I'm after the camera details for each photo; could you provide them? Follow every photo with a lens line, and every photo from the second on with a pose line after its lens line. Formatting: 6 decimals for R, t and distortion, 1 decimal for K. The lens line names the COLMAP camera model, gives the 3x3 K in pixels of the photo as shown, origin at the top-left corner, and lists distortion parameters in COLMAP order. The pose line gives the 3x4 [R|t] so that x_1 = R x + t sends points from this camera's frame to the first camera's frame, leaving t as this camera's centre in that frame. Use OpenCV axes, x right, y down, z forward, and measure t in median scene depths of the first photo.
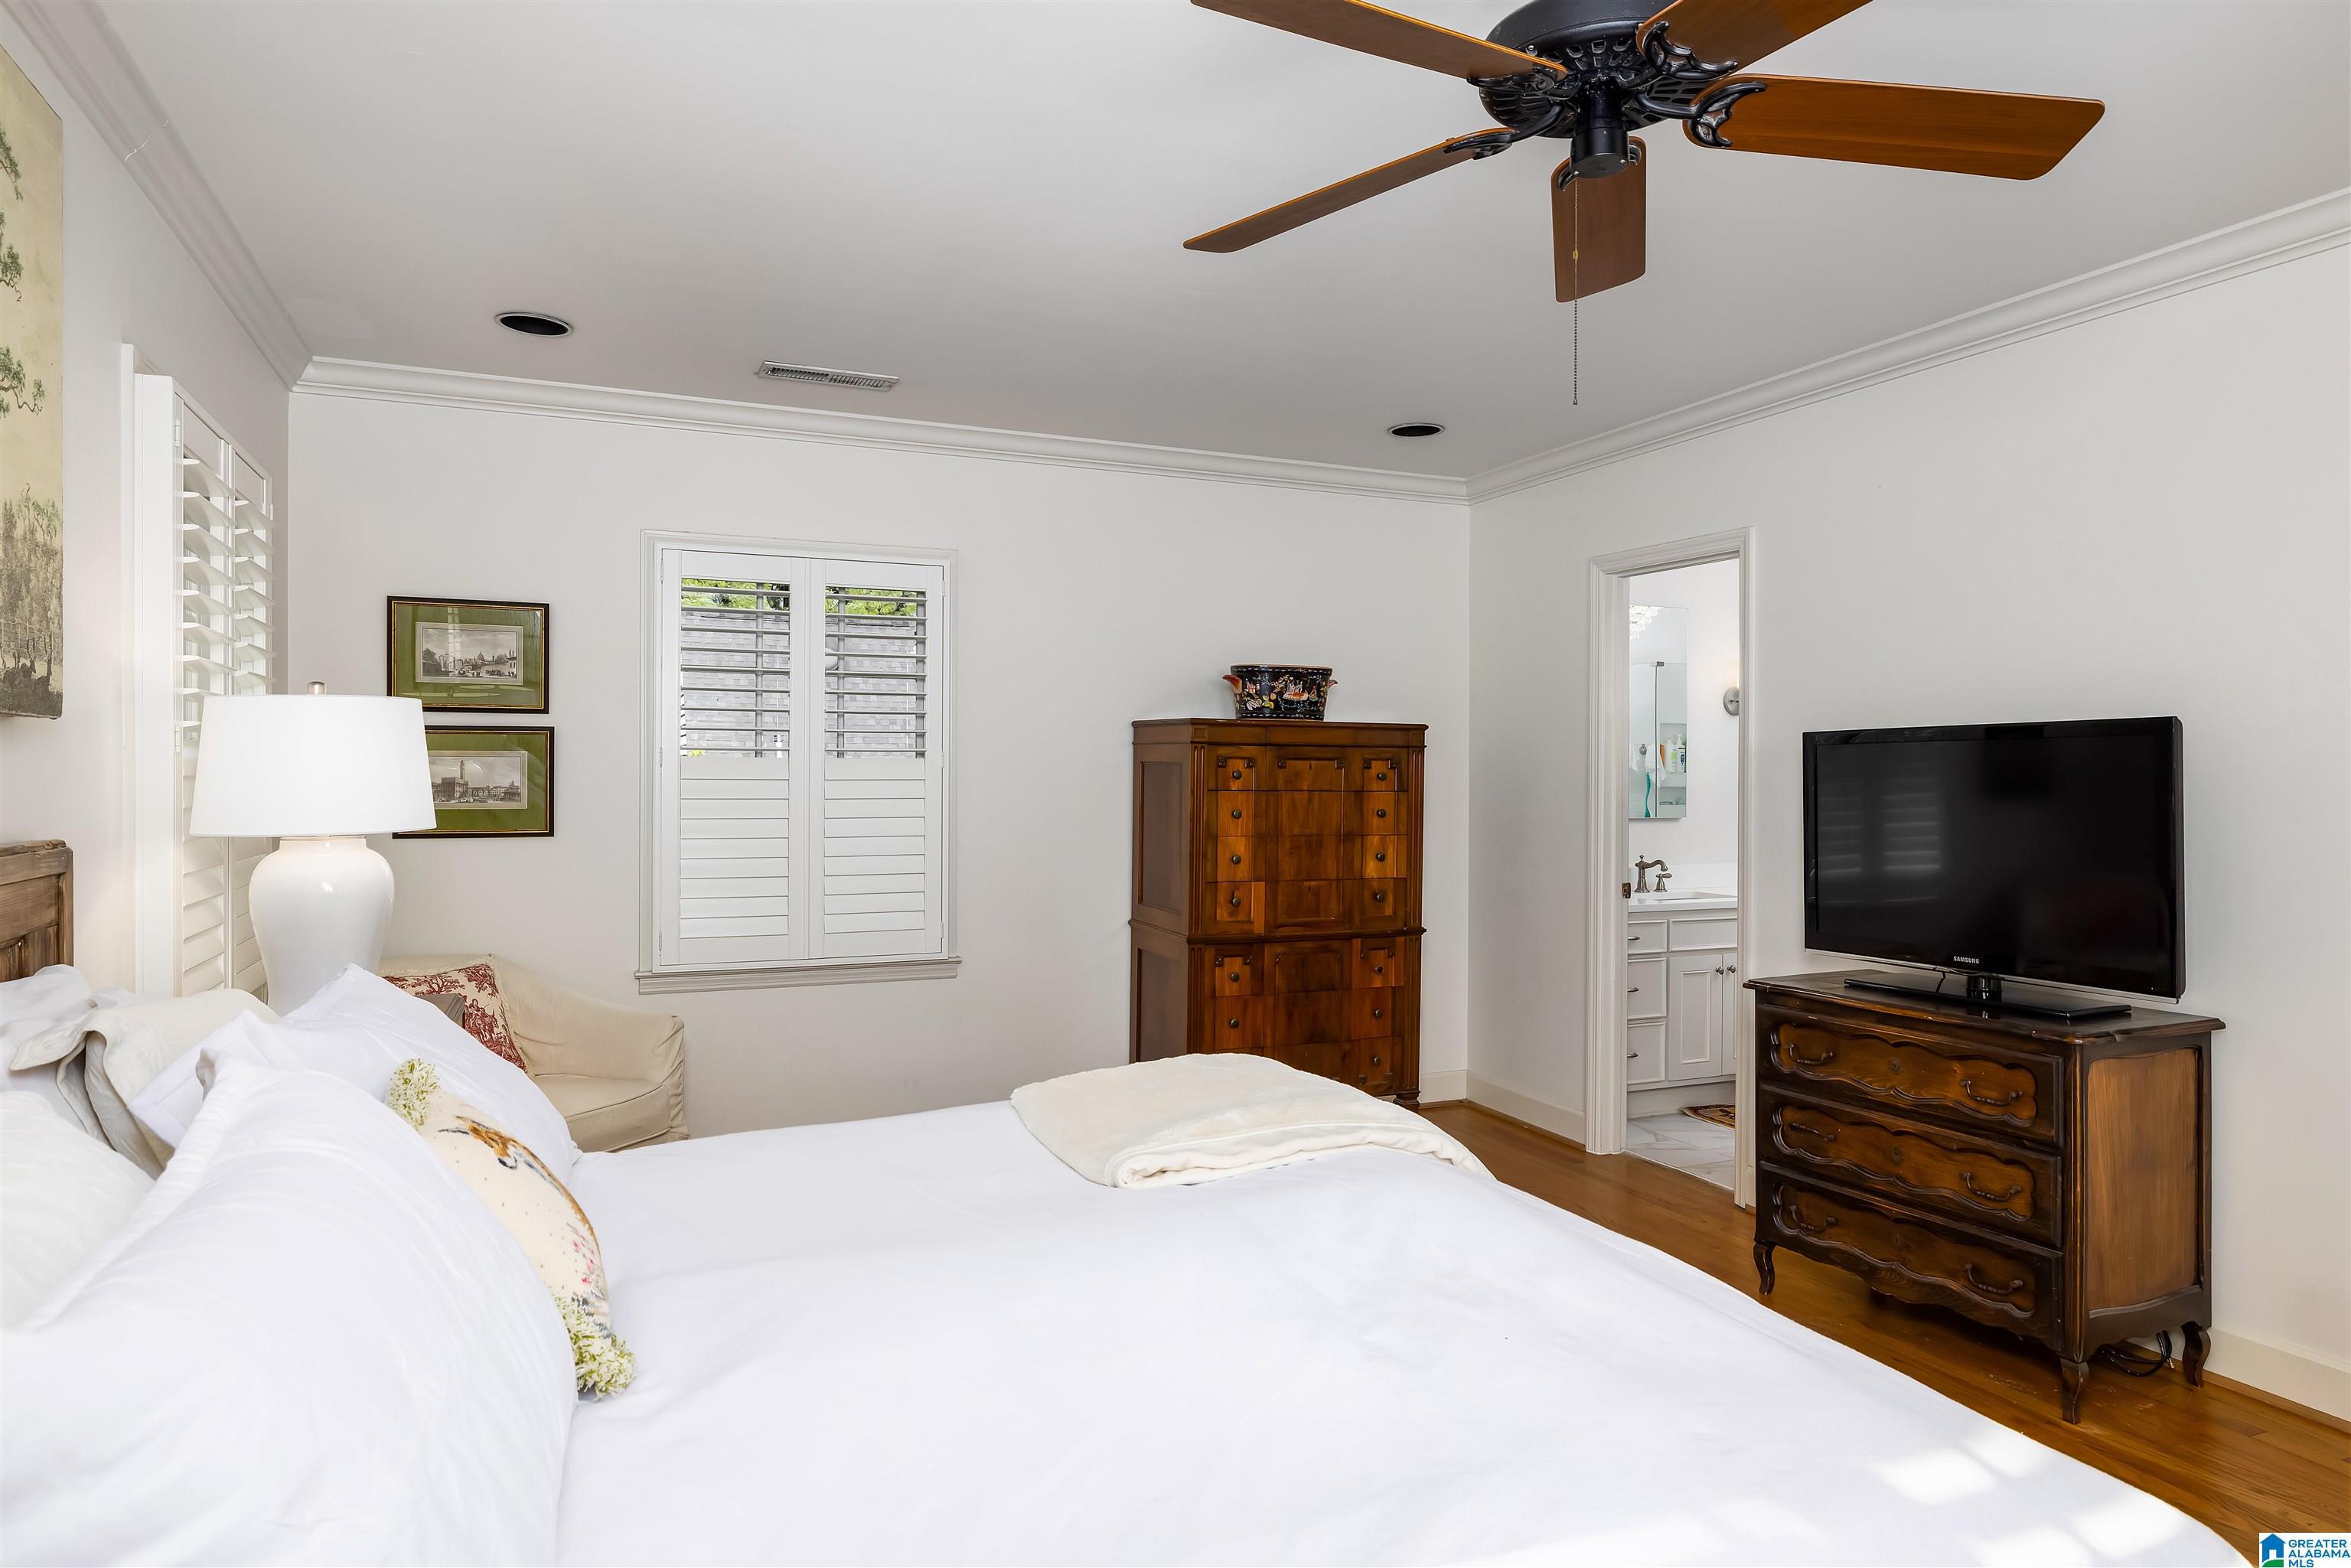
lens RADIAL K [[1412.9, 0, 1175.5], [0, 1412.9, 784.0], [0, 0, 1]] dist [0.013884, 0.000116]
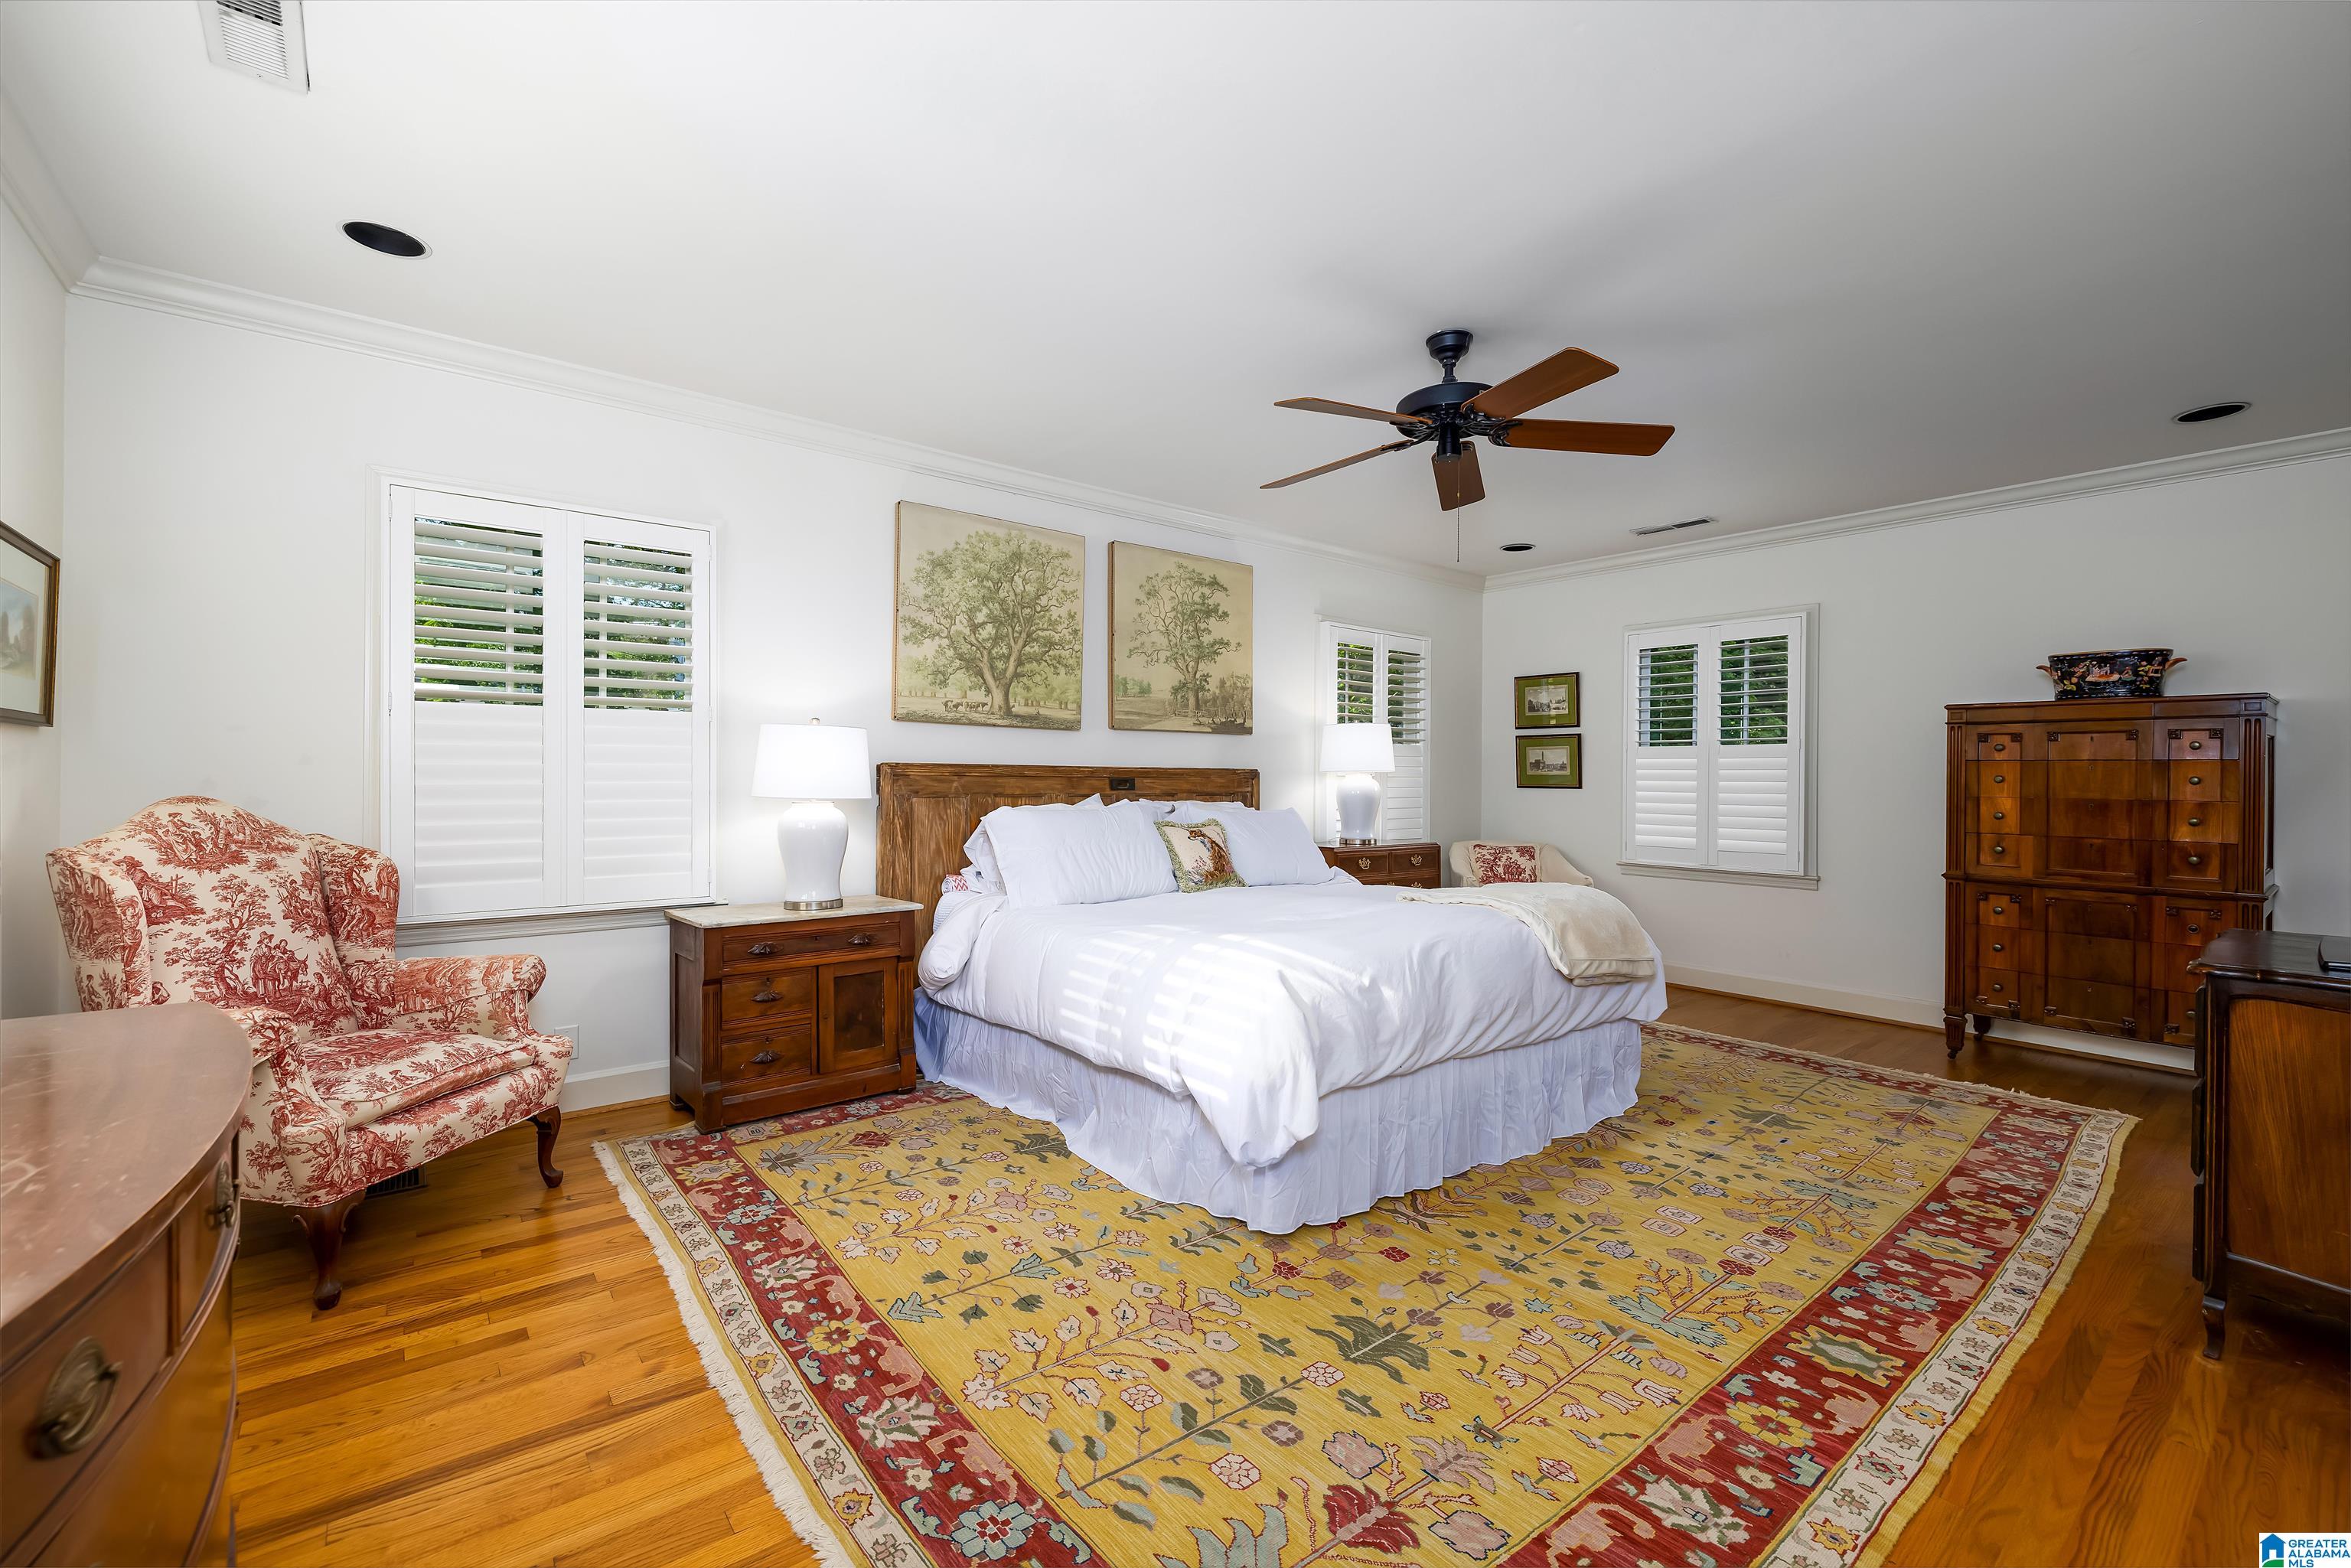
lens RADIAL K [[1004.0, 0, 1175.5], [0, 1004.0, 784.0], [0, 0, 1]] dist [-0.001243, 0.000032]
pose [[0.263518, 0.002249, -0.964652, 0.697236], [-0.014905, 0.999887, -0.001741, 0.037468], [0.964539, 0.014837, 0.263522, 0.071624]]
